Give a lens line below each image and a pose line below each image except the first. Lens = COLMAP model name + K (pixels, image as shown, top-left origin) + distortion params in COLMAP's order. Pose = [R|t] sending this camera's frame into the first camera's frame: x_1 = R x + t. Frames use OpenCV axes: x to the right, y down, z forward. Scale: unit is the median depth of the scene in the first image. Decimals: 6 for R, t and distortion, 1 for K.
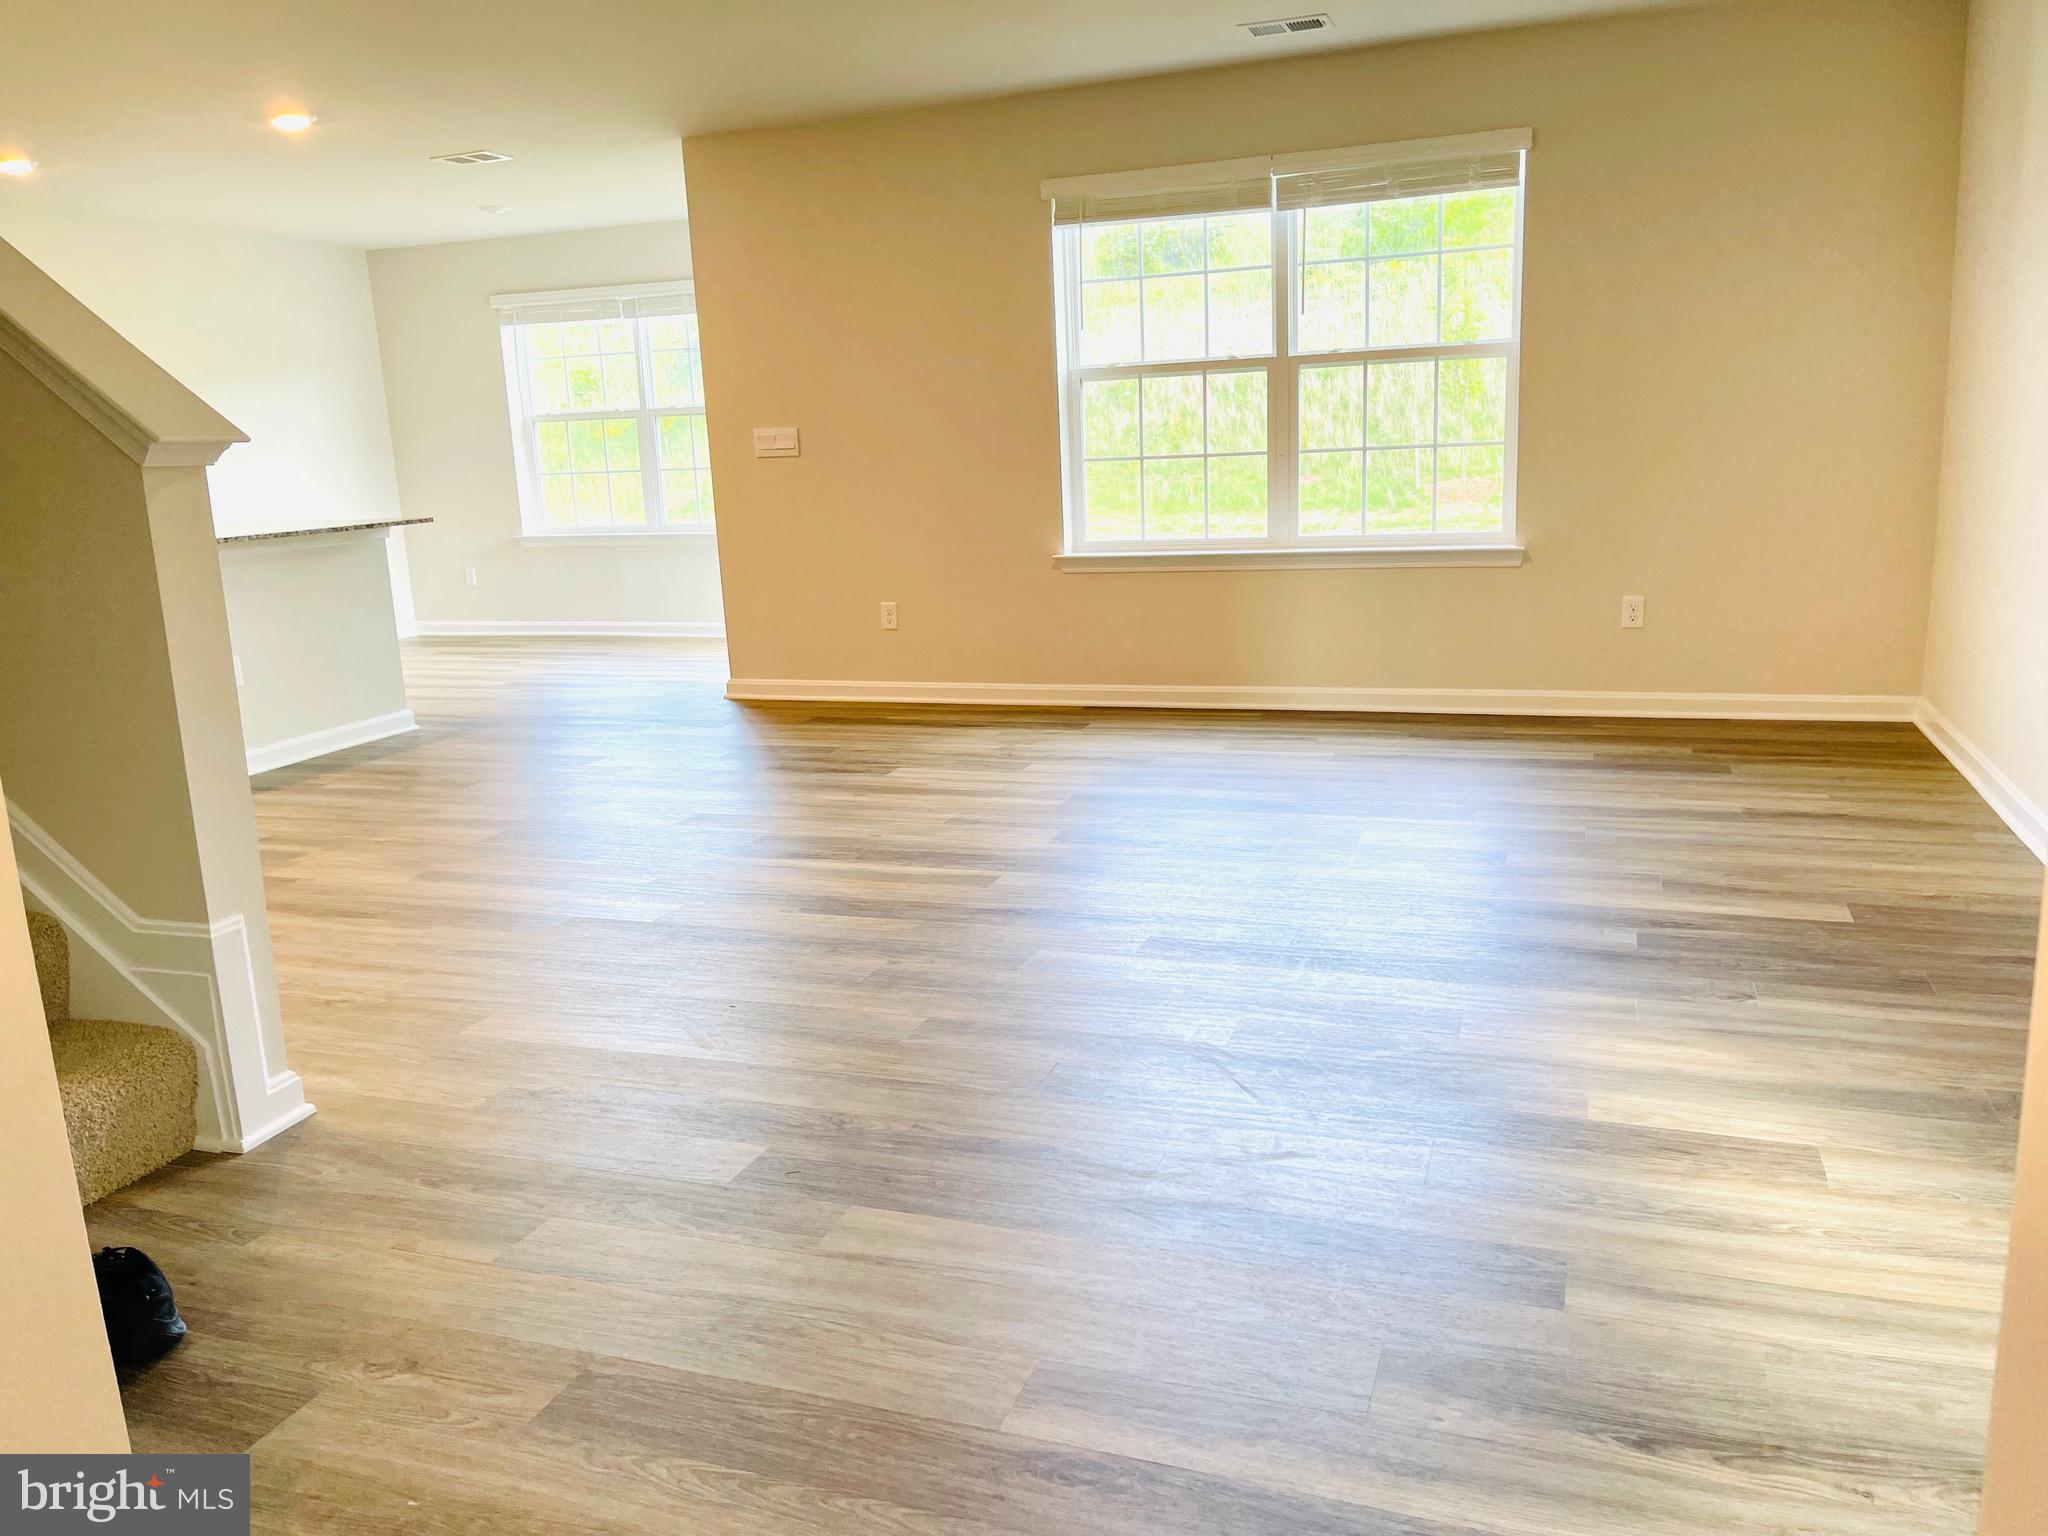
lens RADIAL K [[1532.2, 0, 1001.5], [0, 1532.2, 757.7], [0, 0, 1]] dist [0.067529, -0.080941]
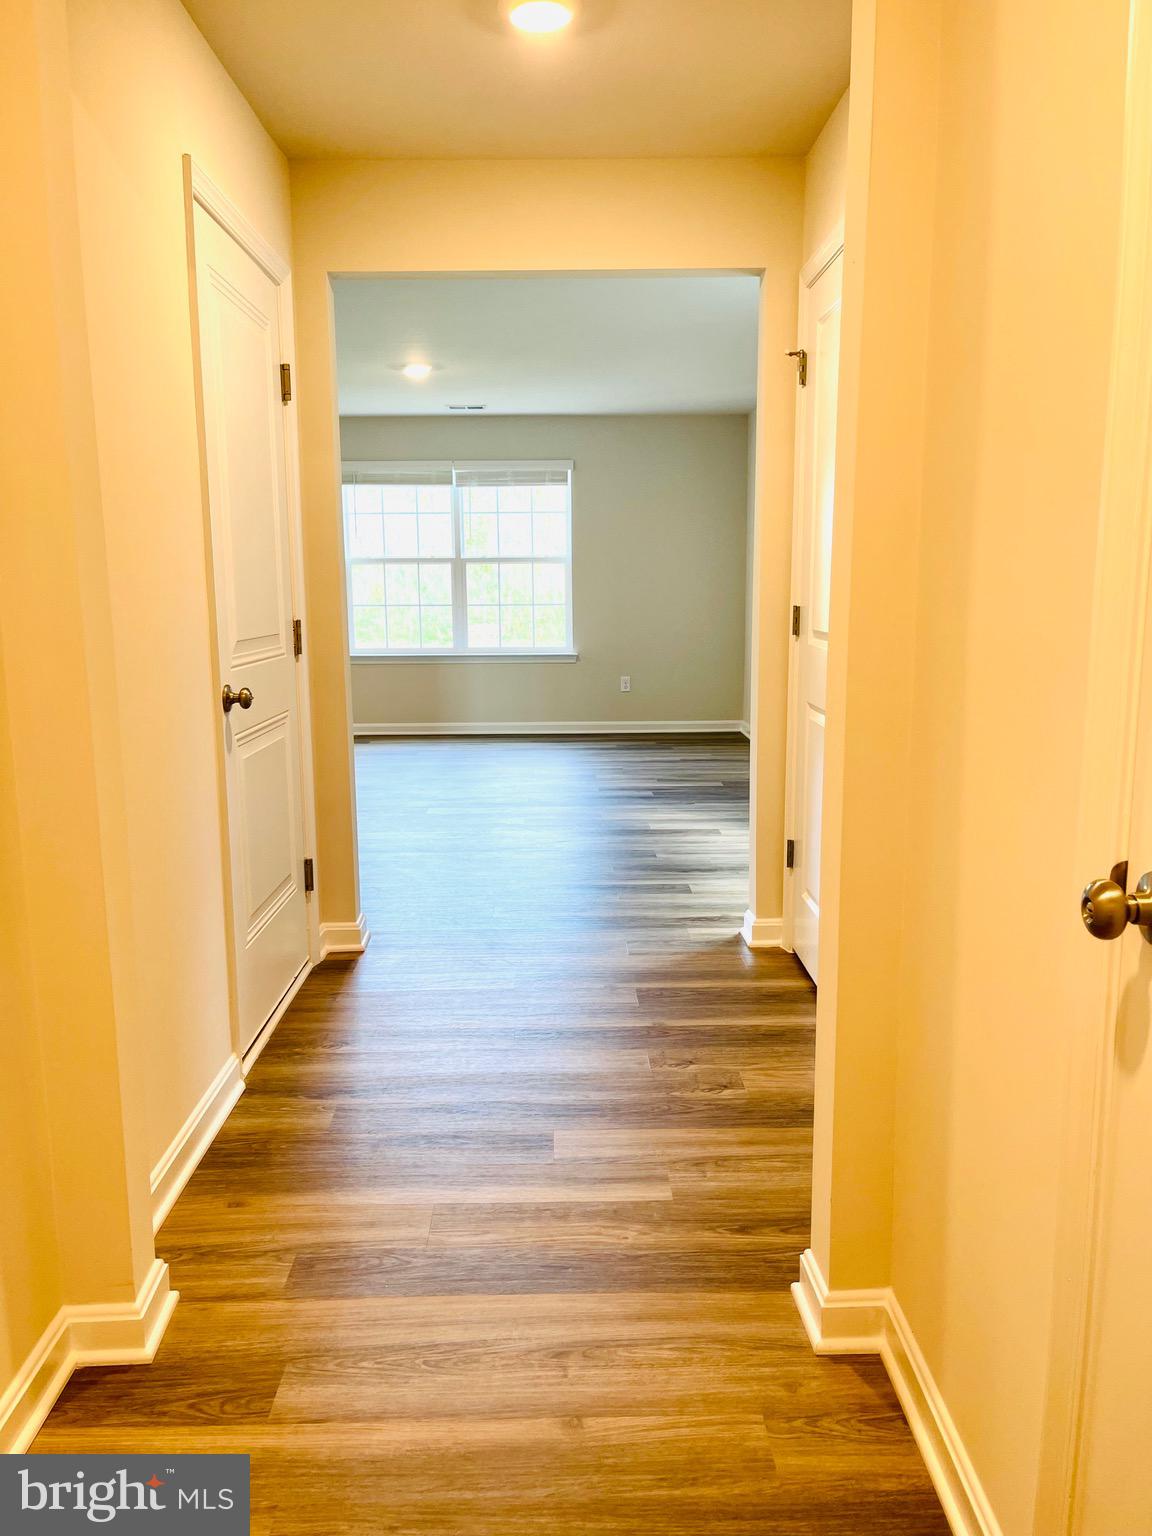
lens RADIAL K [[1149.2, 0, 579.4], [0, 1149.2, 761.2], [0, 0, 1]] dist [0.067529, -0.080941]
pose [[0.925475, -0.026472, 0.377883, -0.252063], [0.048951, 0.997549, -0.050005, 0.088089], [-0.375632, 0.064776, 0.924502, -0.435856]]
